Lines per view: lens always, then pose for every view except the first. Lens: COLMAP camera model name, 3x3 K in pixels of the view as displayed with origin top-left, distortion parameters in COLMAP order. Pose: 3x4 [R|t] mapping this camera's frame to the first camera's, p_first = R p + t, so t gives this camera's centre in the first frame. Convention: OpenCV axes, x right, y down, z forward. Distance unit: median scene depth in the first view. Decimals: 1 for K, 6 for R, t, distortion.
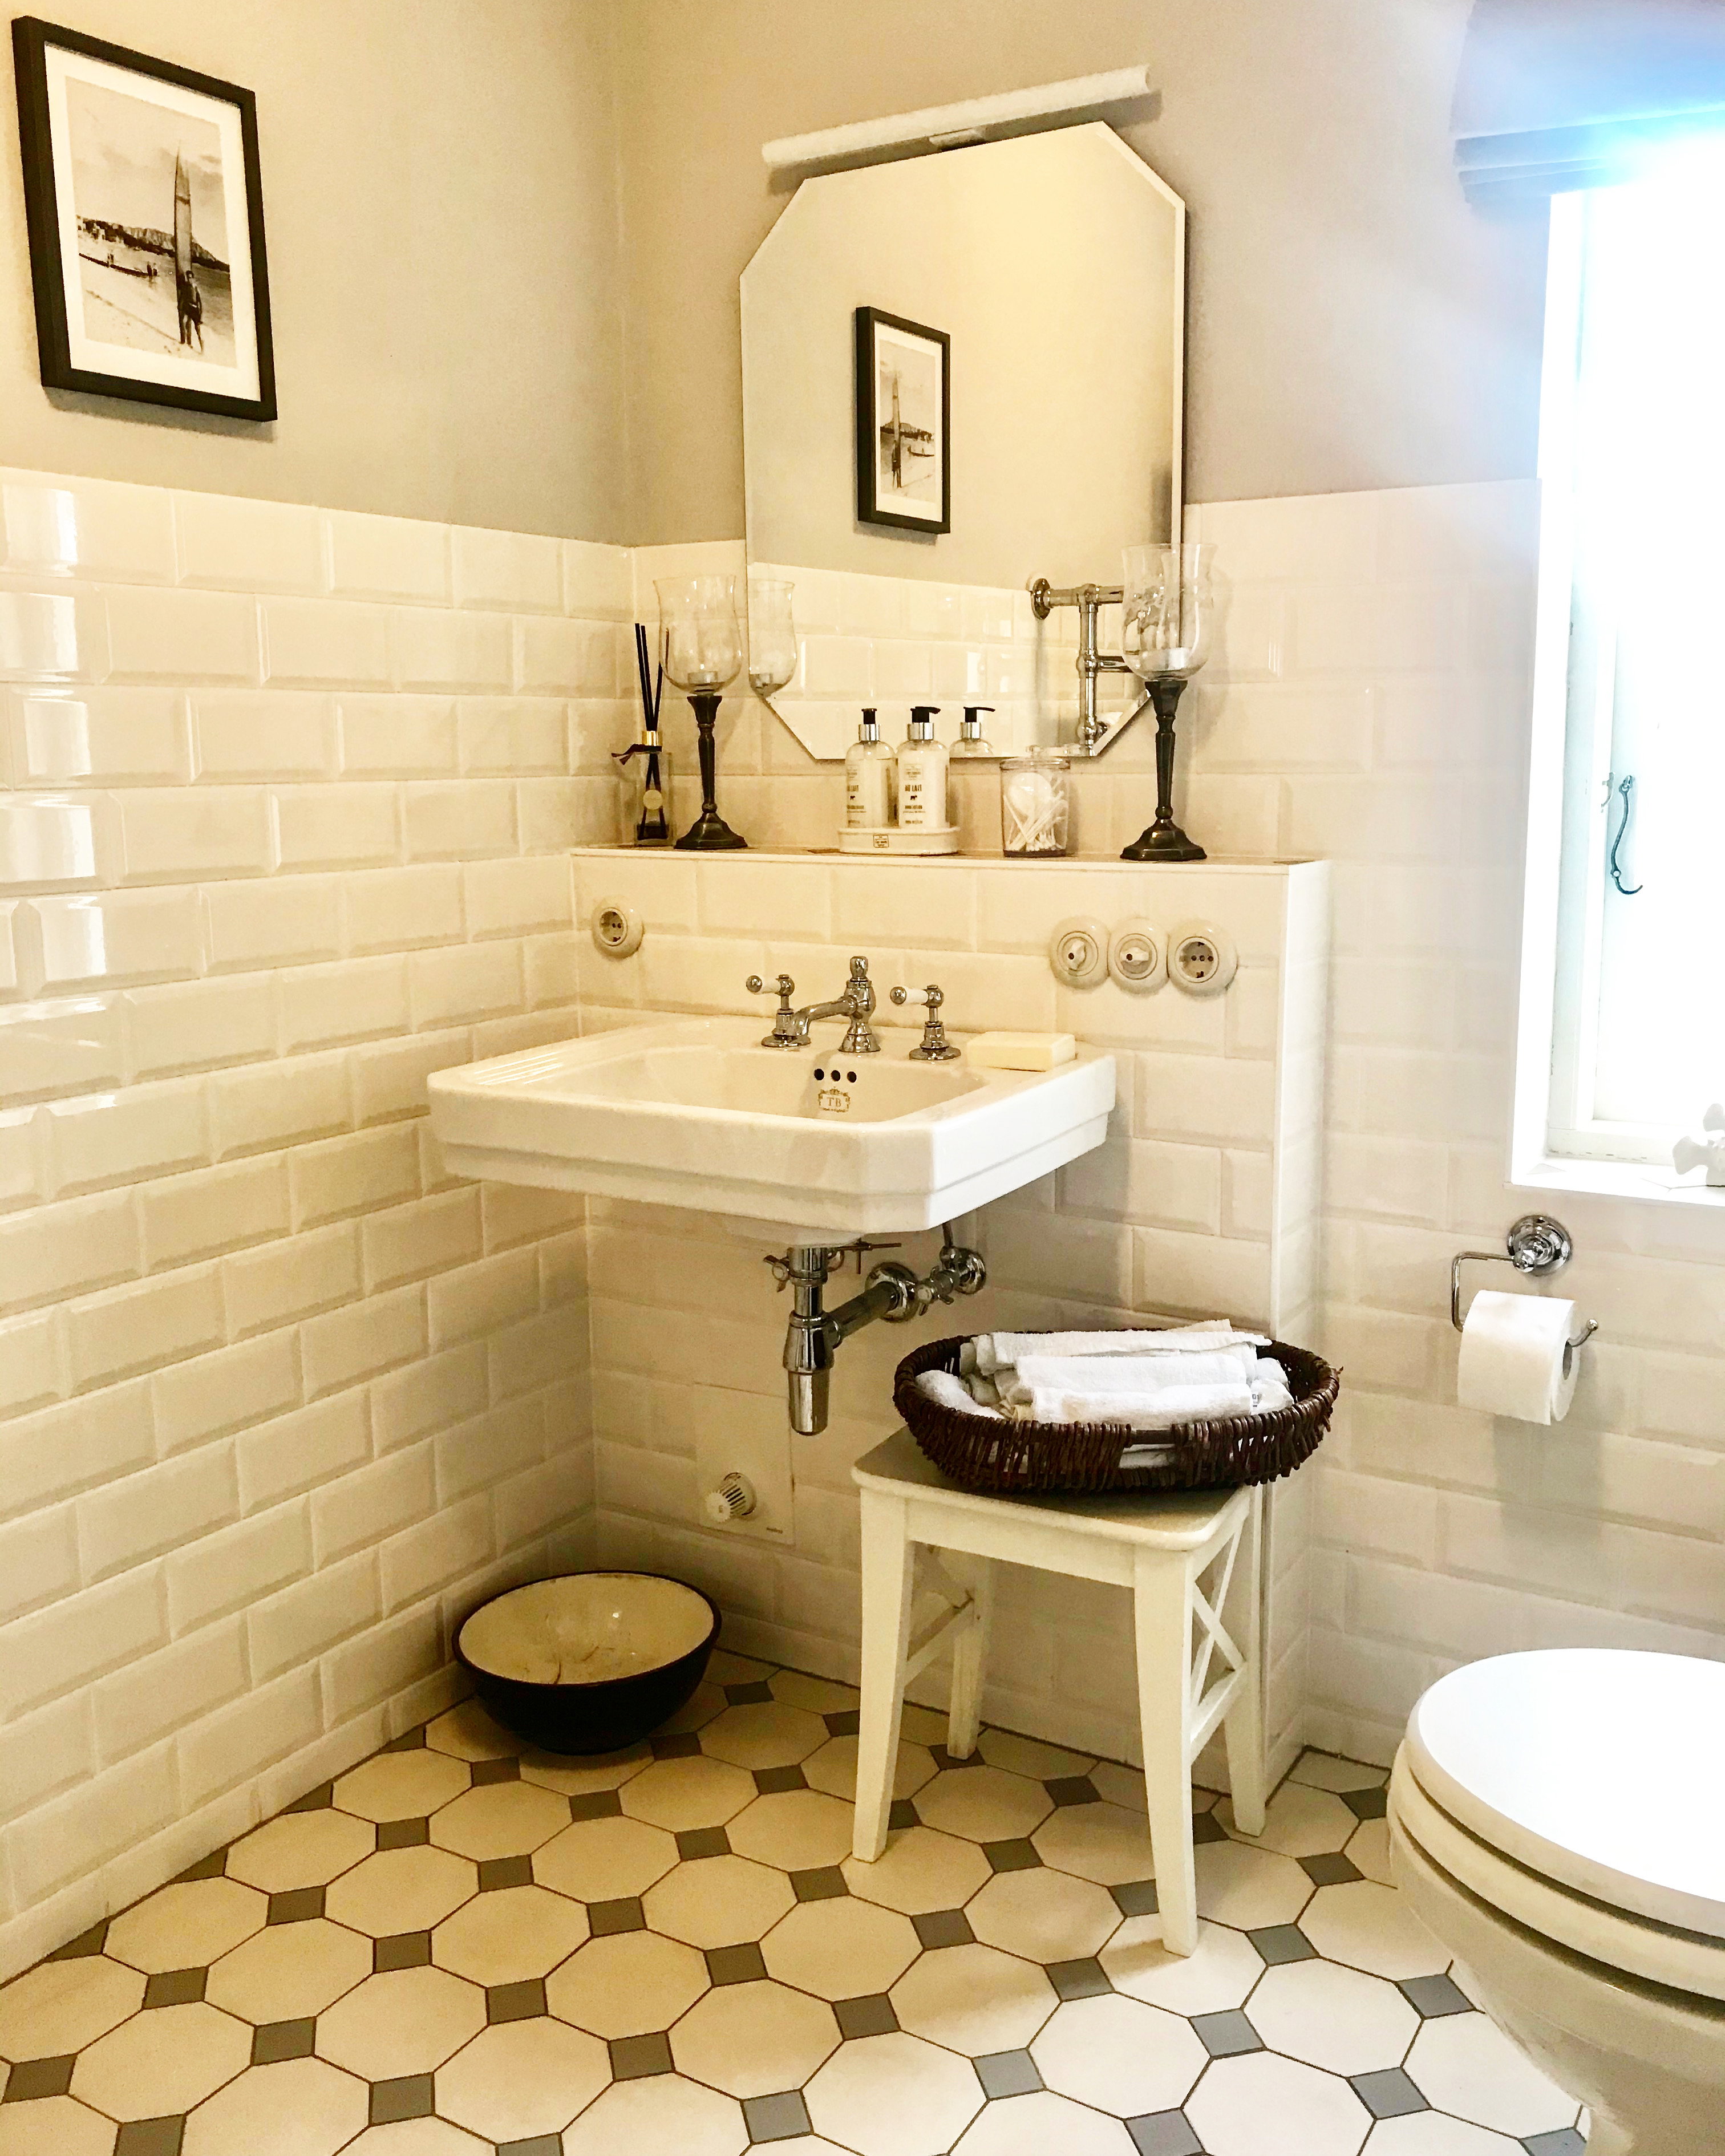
lens RADIAL K [[1911.0, 0, 861.3], [0, 1911.0, 1079.0], [0, 0, 1]] dist [0.008752, 0.002419]
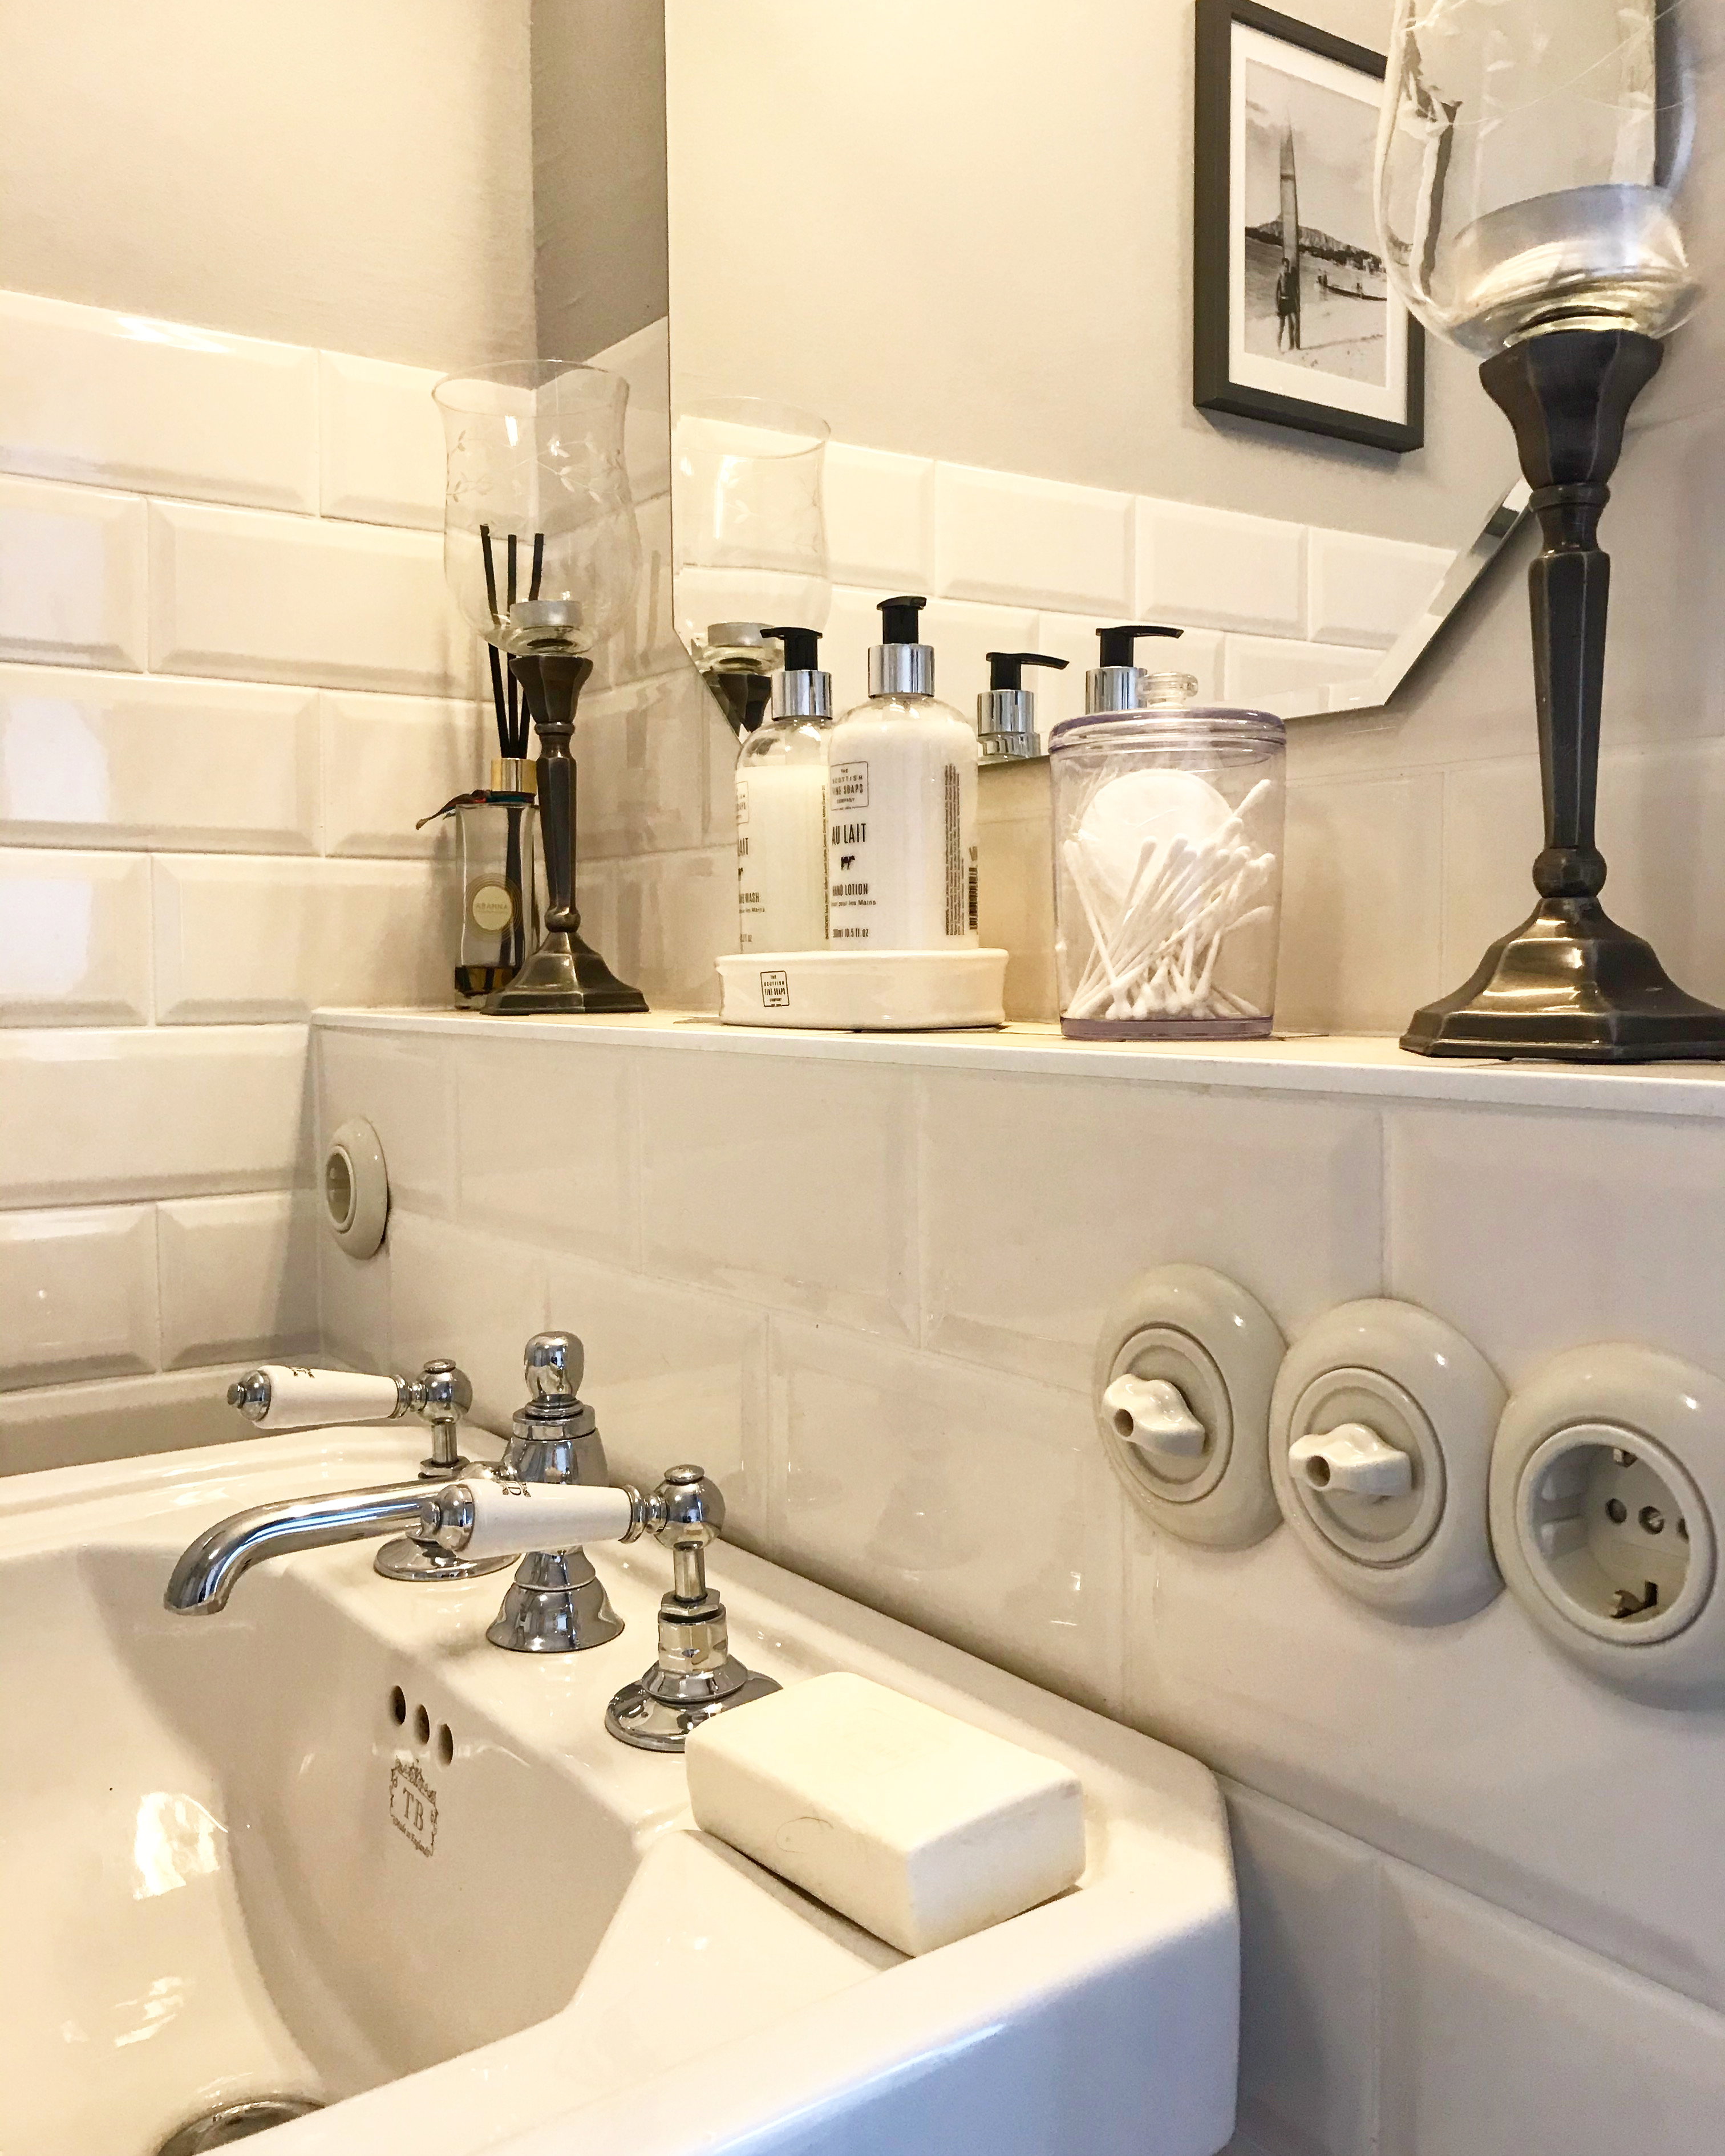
lens RADIAL K [[1911.0, 0, 864.1], [0, 1911.0, 1071.4], [0, 0, 1]] dist [0.008752, 0.002419]
pose [[0.924602, 0.024787, -0.380128, 0.118930], [-0.065149, 0.993468, -0.093683, -0.058400], [0.375323, 0.111385, 0.920177, 0.514868]]
